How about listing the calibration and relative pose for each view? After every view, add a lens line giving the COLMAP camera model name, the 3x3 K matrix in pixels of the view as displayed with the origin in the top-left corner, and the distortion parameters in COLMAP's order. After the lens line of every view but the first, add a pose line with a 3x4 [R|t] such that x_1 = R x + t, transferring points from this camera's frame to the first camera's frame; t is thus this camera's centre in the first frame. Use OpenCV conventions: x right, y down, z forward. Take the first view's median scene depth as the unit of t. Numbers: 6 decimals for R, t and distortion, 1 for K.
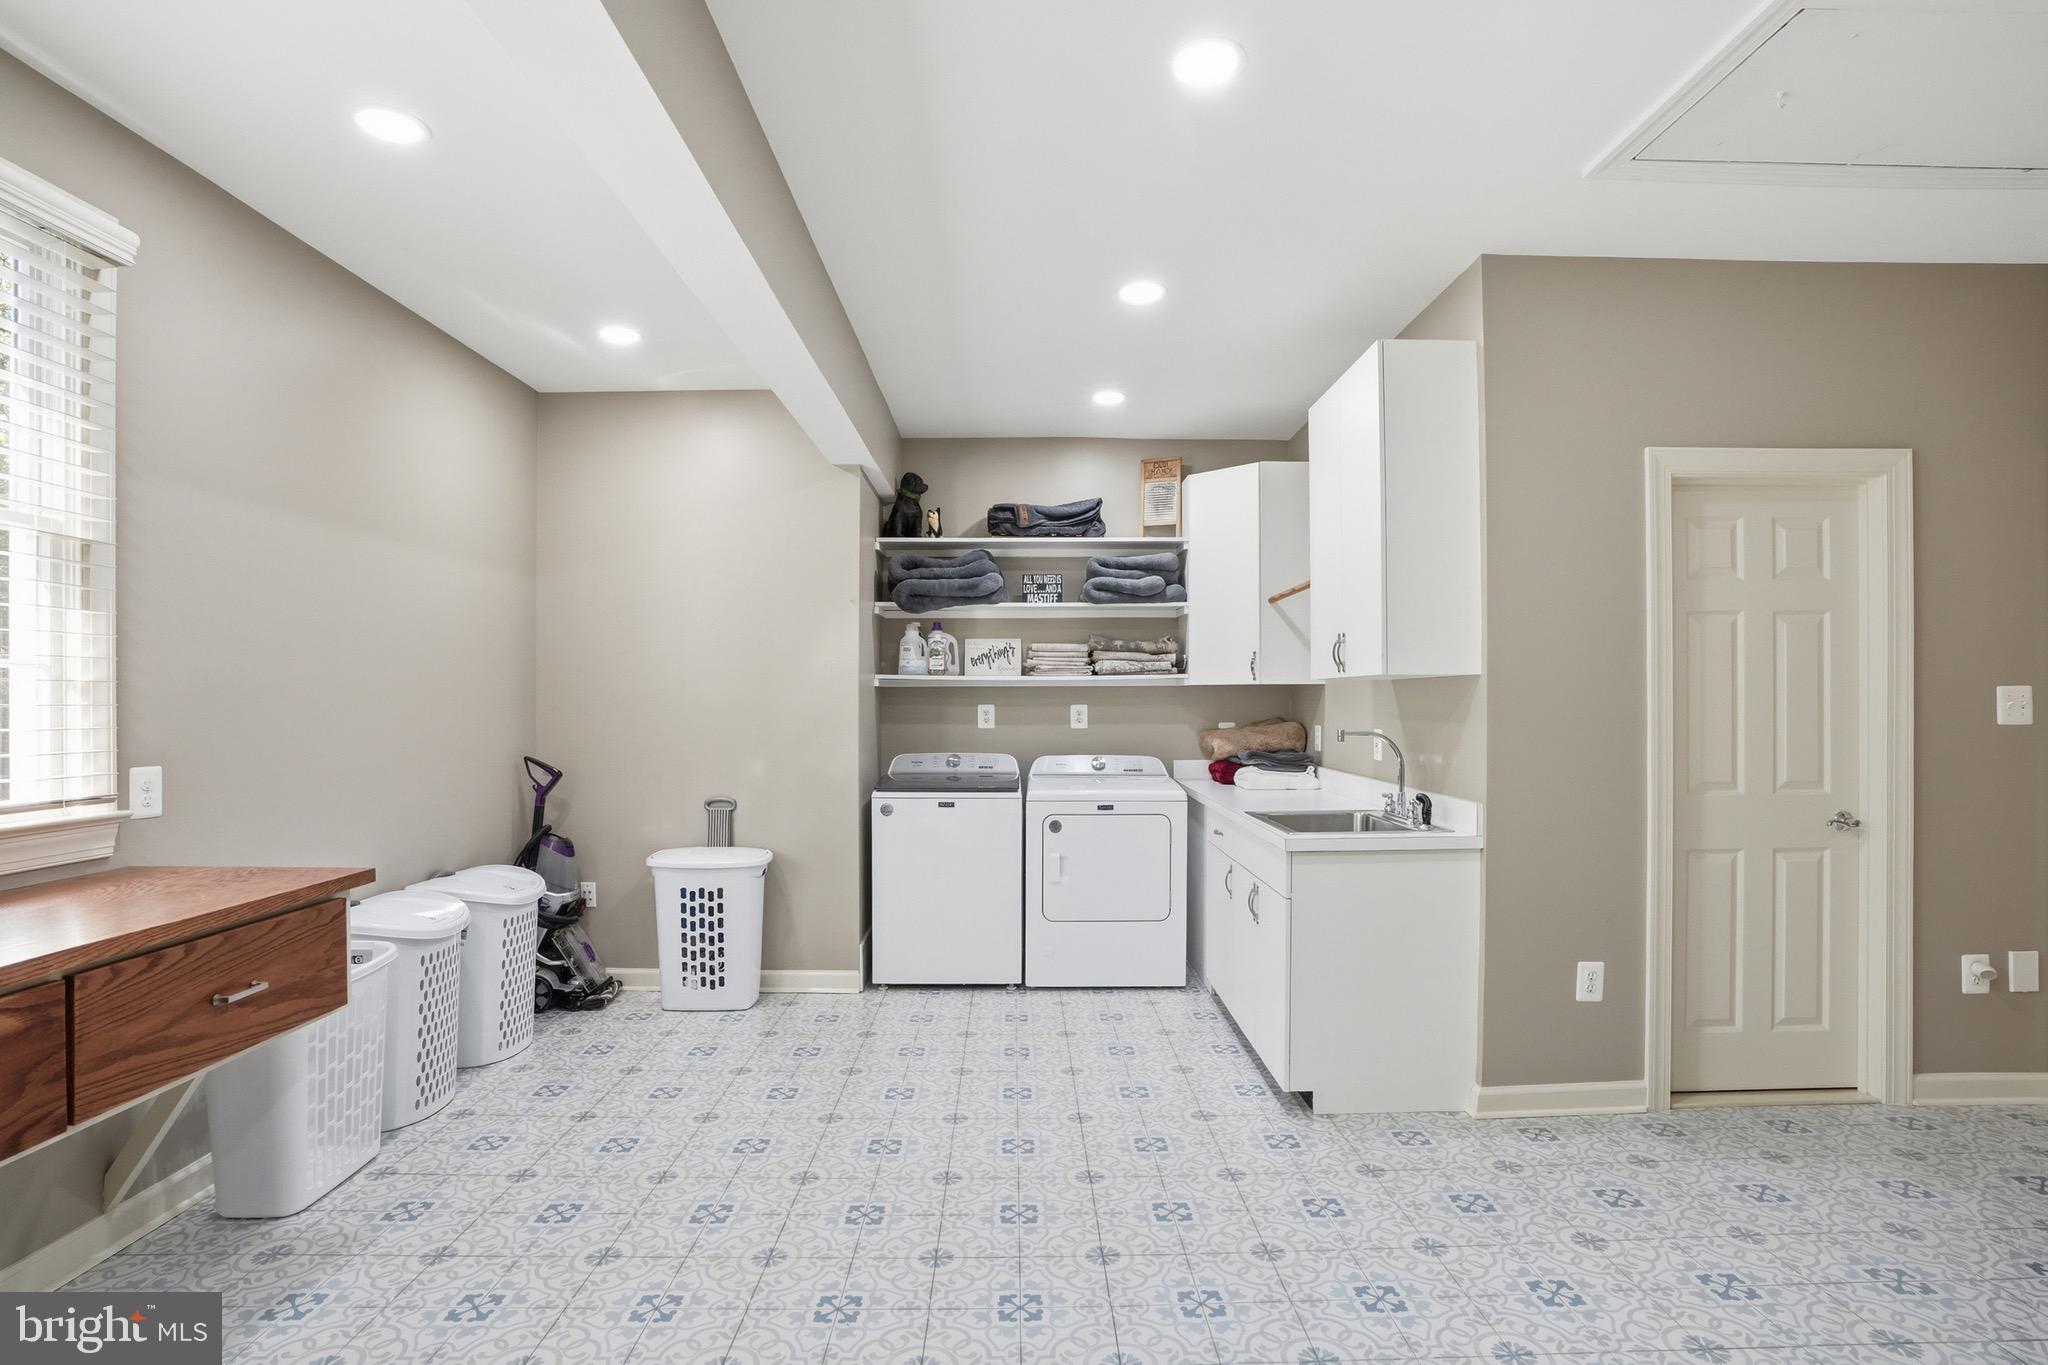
lens RADIAL K [[971.9, 0, 1024.0], [0, 971.9, 682.5], [0, 0, 1]] dist [-0.063725, 0.032767]
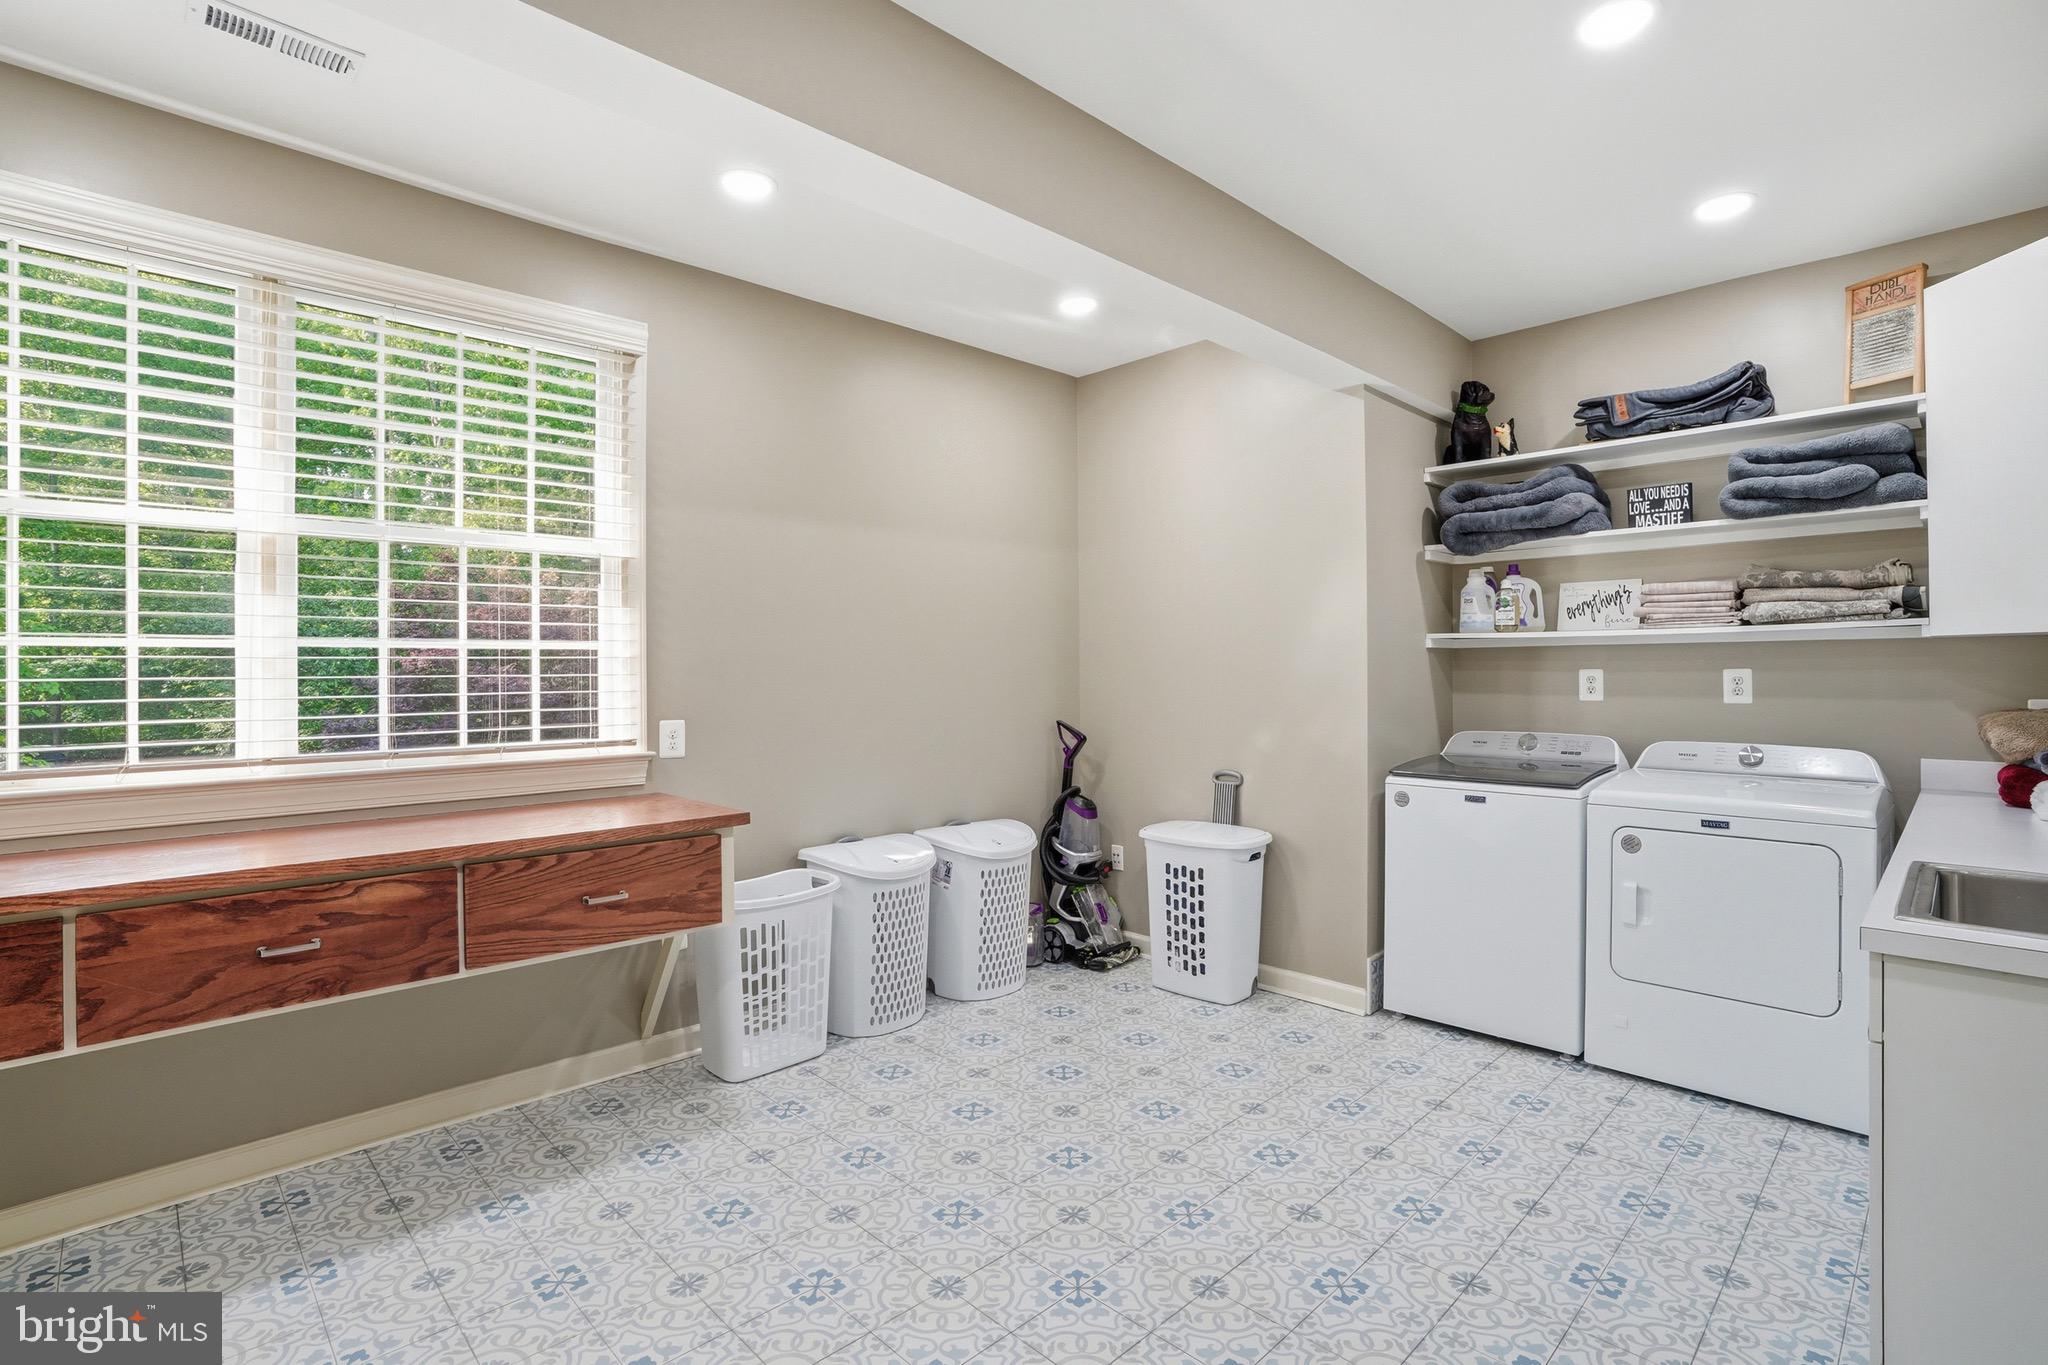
lens RADIAL K [[969.5, 0, 1026.6], [0, 969.5, 645.3], [0, 0, 1]] dist [-0.066086, 0.032660]
pose [[0.700296, -0.019964, -0.713574, 0.218522], [0.019834, 0.999767, -0.008506, 0.002399], [0.713577, -0.008197, 0.700529, 0.213211]]
